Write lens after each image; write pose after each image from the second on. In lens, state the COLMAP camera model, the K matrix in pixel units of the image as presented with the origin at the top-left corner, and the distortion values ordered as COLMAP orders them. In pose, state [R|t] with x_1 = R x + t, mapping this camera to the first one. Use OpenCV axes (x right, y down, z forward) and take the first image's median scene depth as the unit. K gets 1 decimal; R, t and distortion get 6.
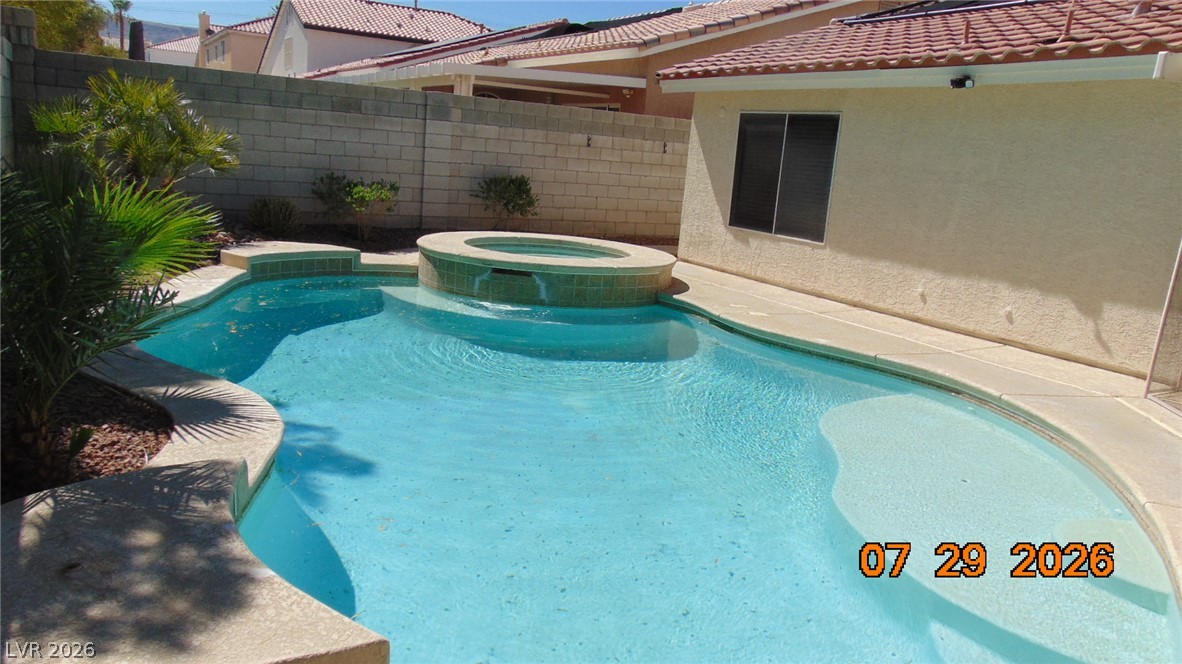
lens RADIAL K [[883.4, 0, 586.3], [0, 883.4, 331.0], [0, 0, 1]] dist [-0.047972, 0.093671]
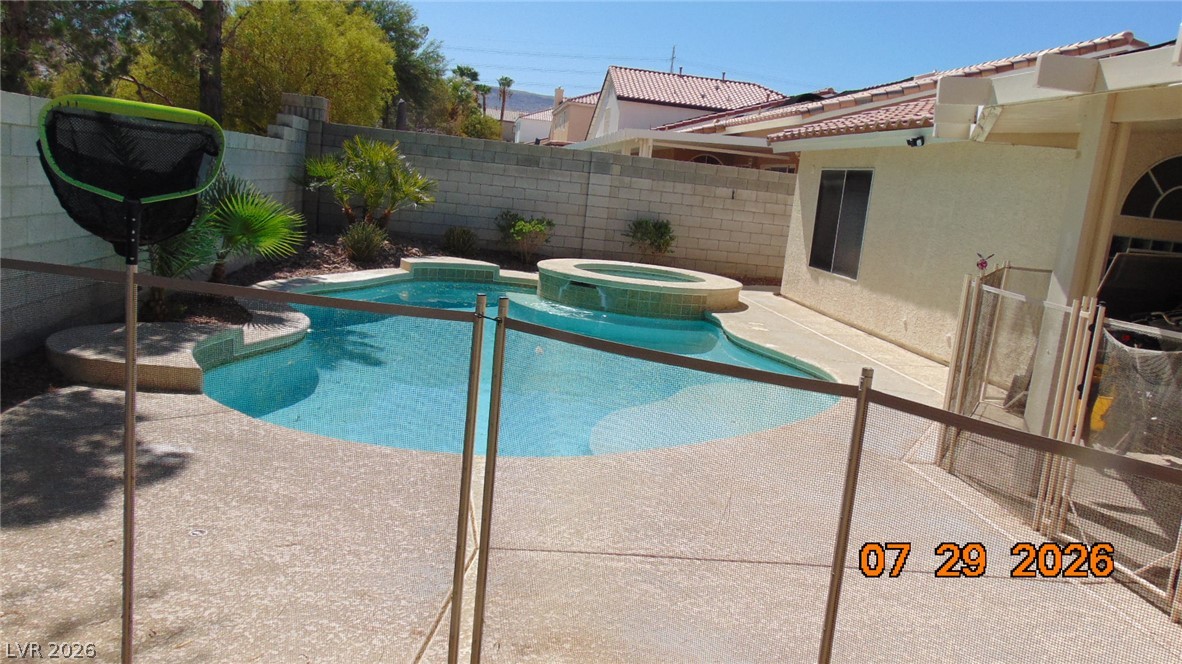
lens RADIAL K [[887.7, 0, 591.0], [0, 887.7, 332.0], [0, 0, 1]] dist [-0.051065, 0.101254]
pose [[0.926608, 0.078130, -0.367822, 0.381039], [-0.104252, 0.993208, -0.051661, 0.064380], [0.361288, 0.086215, 0.928460, -0.198284]]
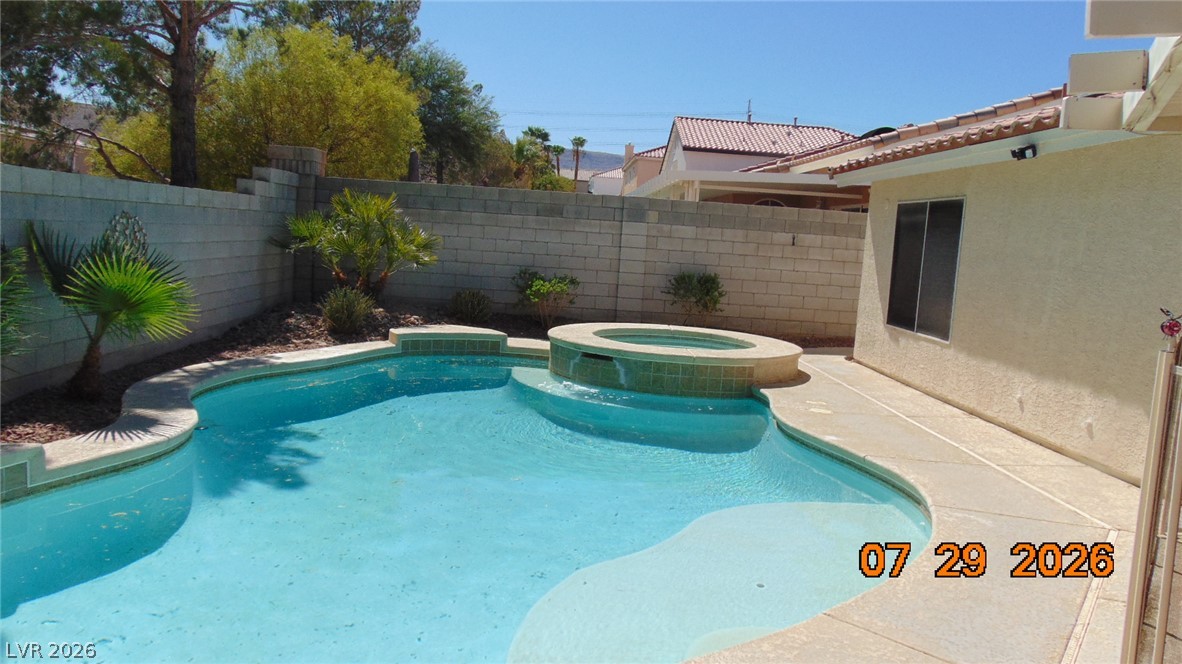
lens RADIAL K [[887.7, 0, 591.0], [0, 887.7, 332.0], [0, 0, 1]] dist [-0.051065, 0.101254]
pose [[0.888388, 0.028403, -0.458214, 0.358629], [-0.086662, 0.990516, -0.106622, 0.016541], [0.450840, 0.134431, 0.882424, 0.052094]]
